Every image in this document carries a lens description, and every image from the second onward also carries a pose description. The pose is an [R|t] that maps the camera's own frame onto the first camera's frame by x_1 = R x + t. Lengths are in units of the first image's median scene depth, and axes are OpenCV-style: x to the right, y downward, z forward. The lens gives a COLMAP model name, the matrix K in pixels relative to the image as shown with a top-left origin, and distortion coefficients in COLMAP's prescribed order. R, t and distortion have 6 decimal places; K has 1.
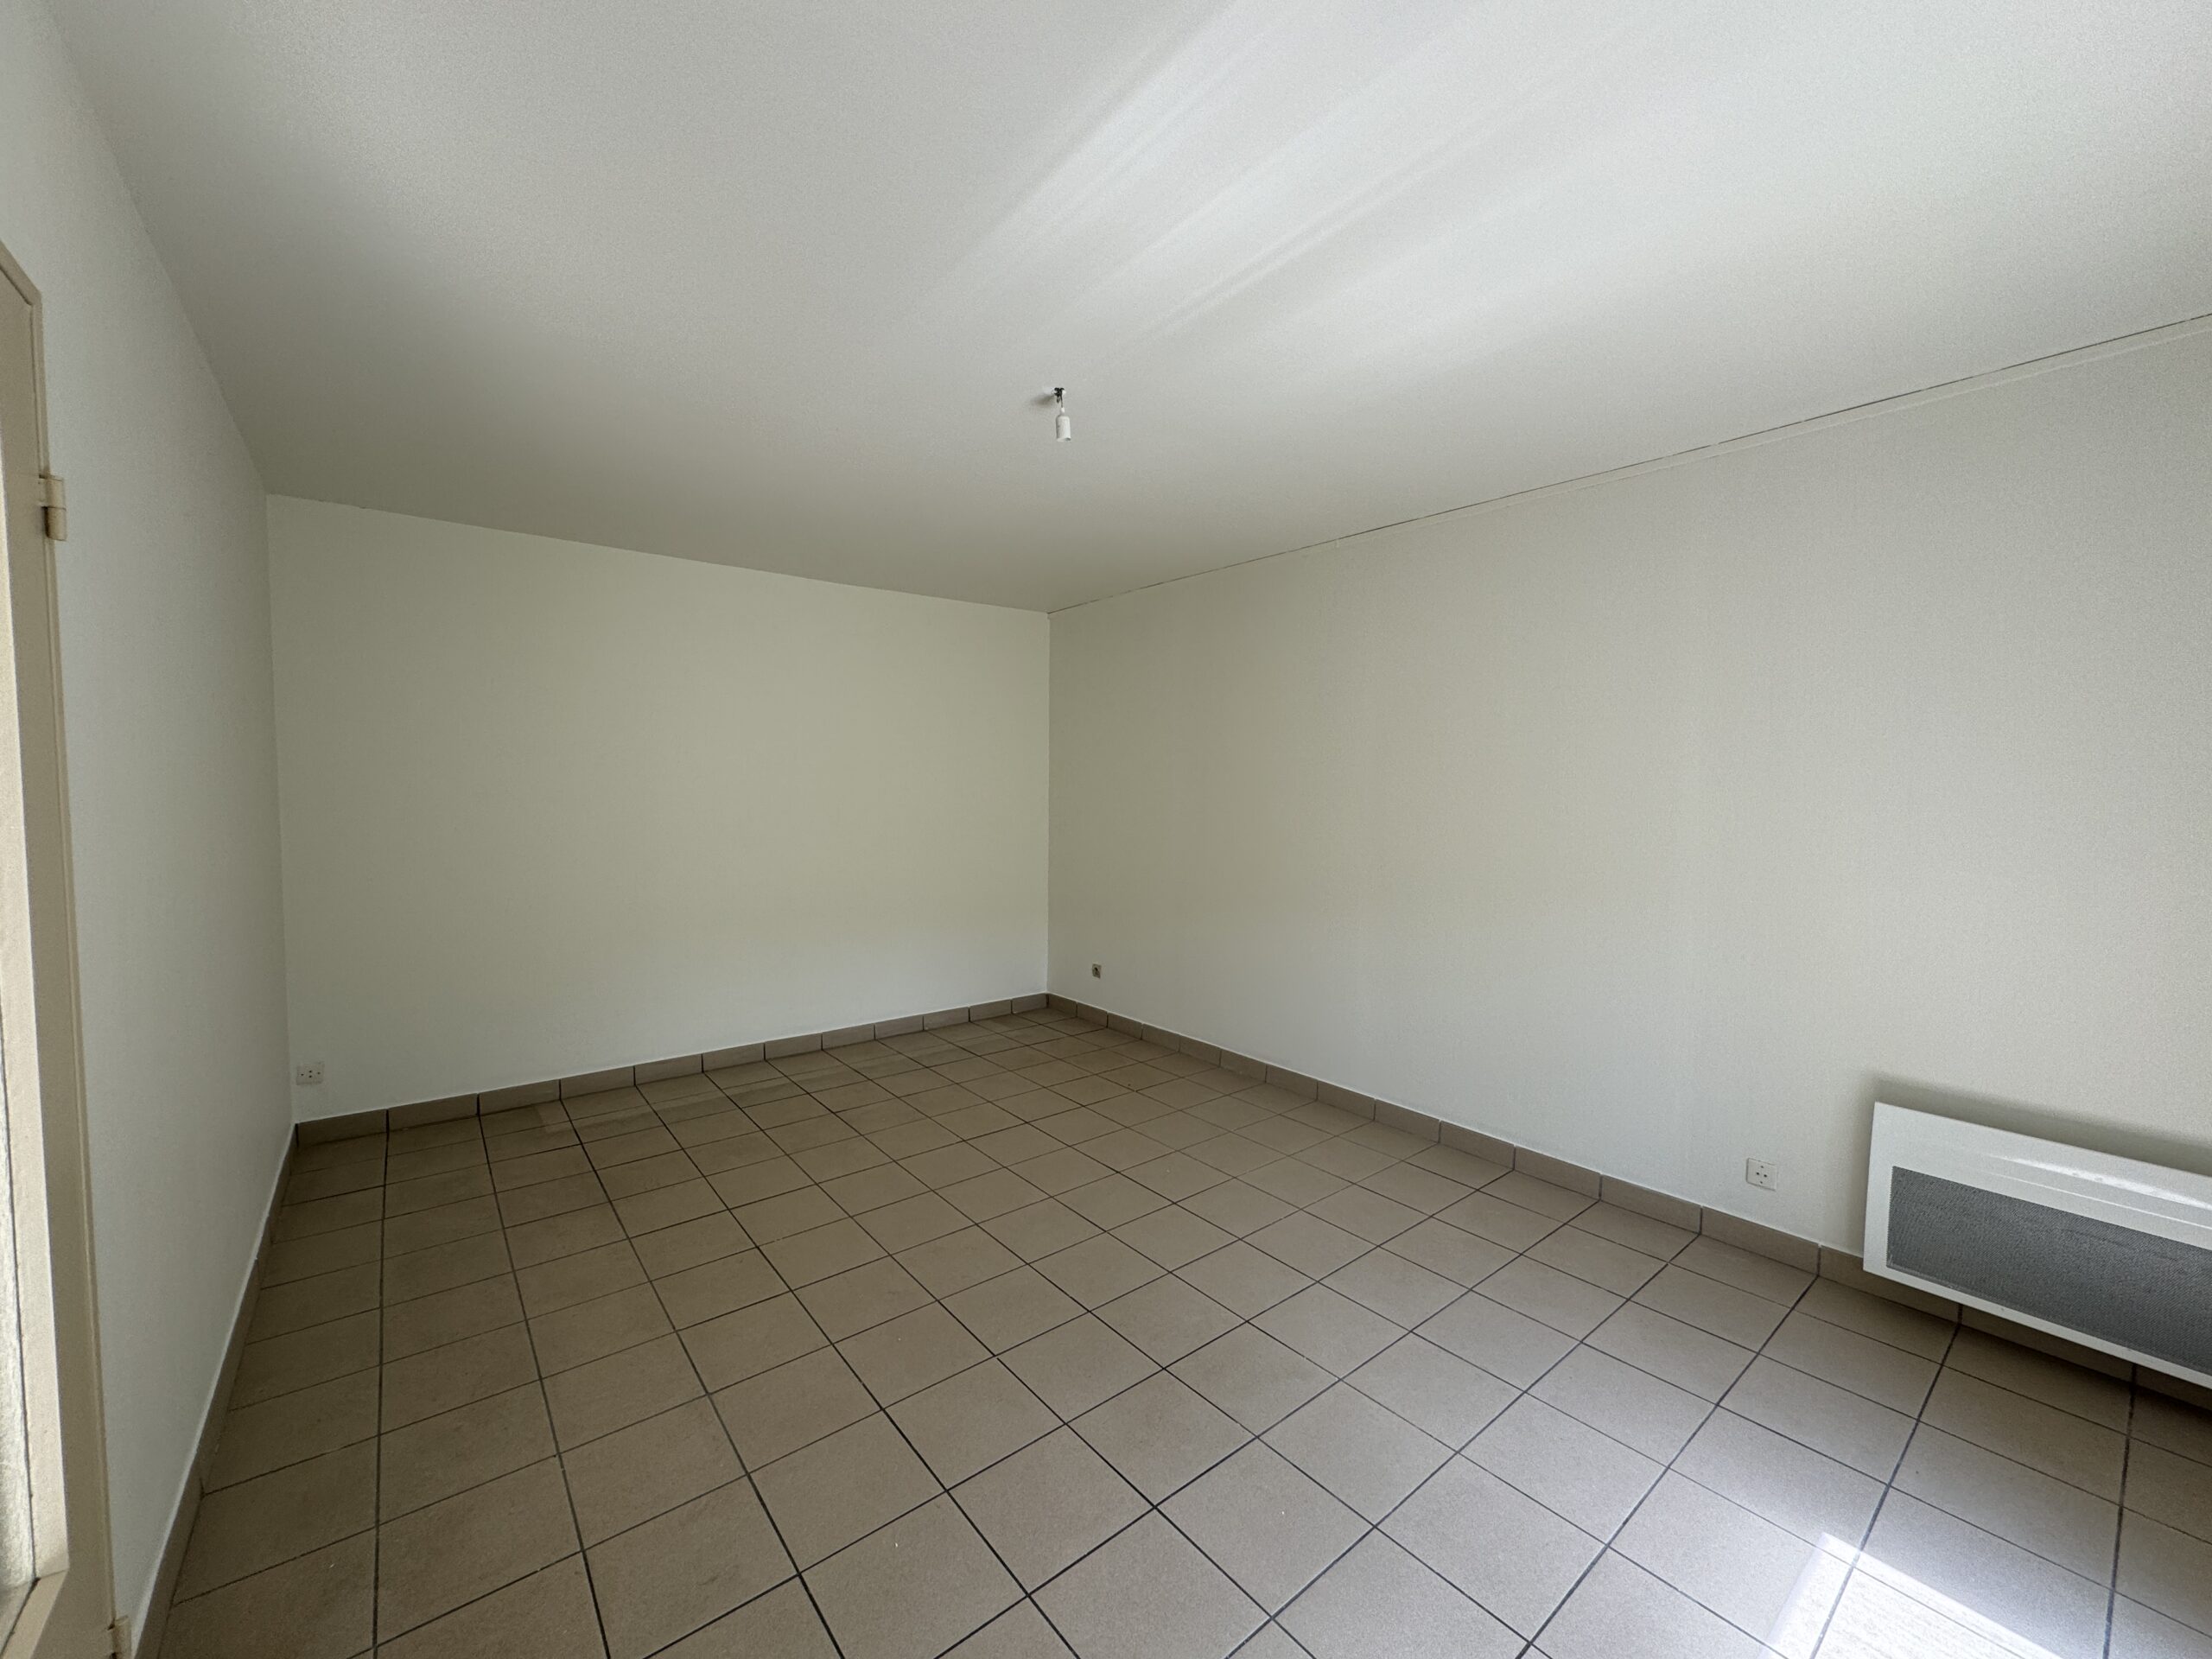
lens RADIAL K [[884.3, 0, 1096.0], [0, 884.3, 830.8], [0, 0, 1]] dist [-0.002868, -0.000183]
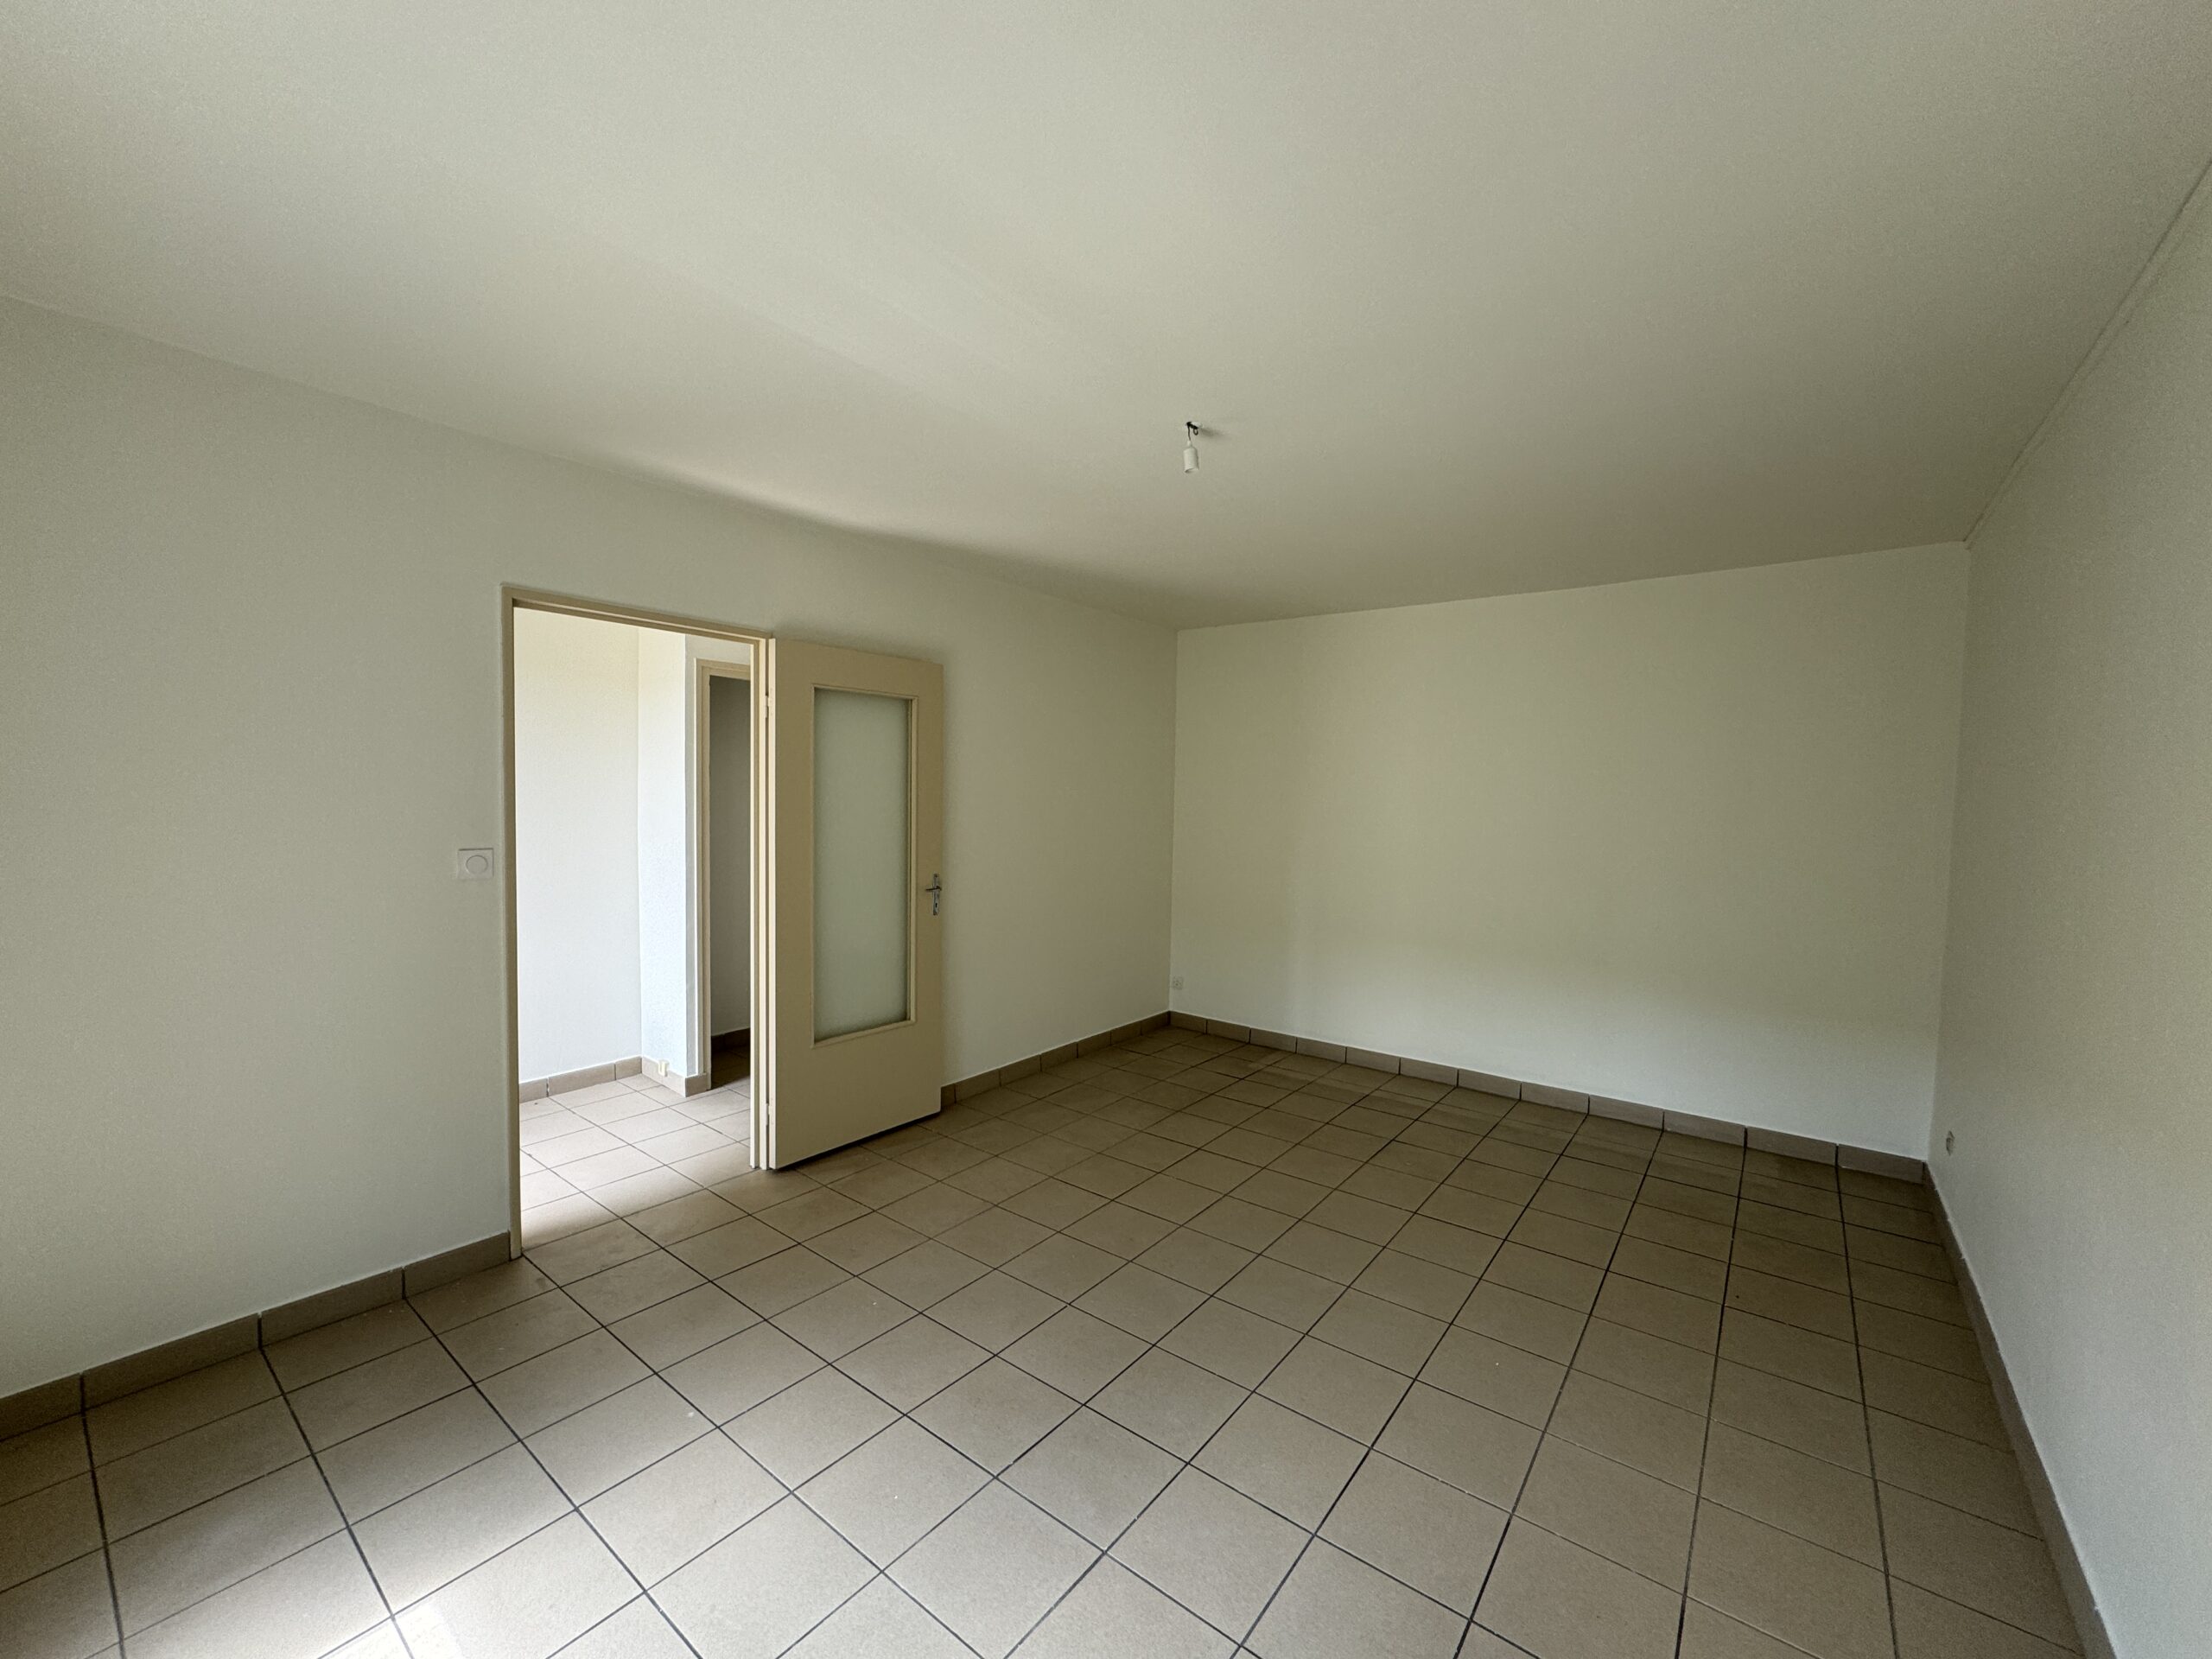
lens RADIAL K [[884.3, 0, 1094.6], [0, 884.3, 829.9], [0, 0, 1]] dist [-0.002868, -0.000183]
pose [[0.227563, 0.039176, -0.972975, 0.547714], [-0.069844, 0.997274, 0.023819, -0.024673], [0.971255, 0.062536, 0.229679, 0.410217]]
